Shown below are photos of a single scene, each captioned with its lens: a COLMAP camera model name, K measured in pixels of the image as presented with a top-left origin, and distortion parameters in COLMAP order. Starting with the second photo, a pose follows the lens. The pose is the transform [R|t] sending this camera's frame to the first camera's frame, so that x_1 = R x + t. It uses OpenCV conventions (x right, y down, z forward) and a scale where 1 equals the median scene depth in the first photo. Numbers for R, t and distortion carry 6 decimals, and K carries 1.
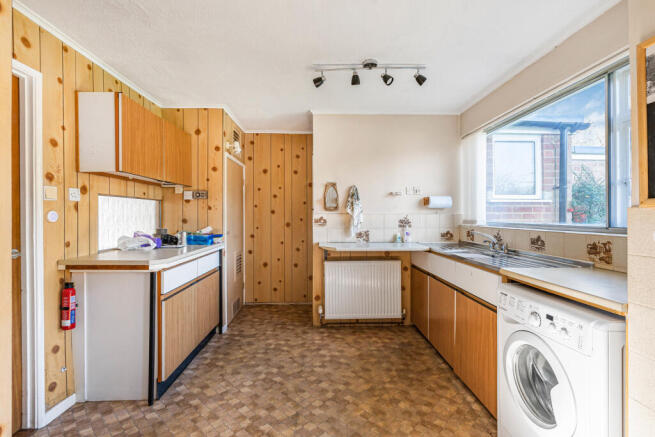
lens RADIAL K [[299.0, 0, 327.5], [0, 299.0, 216.6], [0, 0, 1]] dist [0.001010, 0.000170]
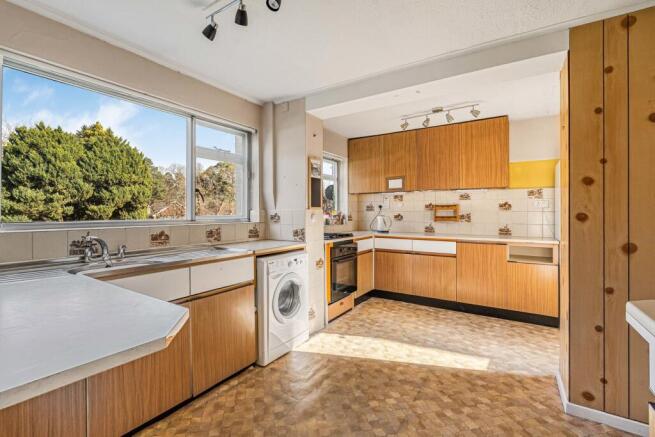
lens RADIAL K [[299.0, 0, 326.6], [0, 299.0, 215.2], [0, 0, 1]] dist [0.001010, 0.000170]
pose [[-0.825318, 0.001780, 0.564666, -0.411042], [0.006553, 0.999958, 0.006426, 0.005779], [-0.564631, 0.009004, -0.825295, 1.687392]]
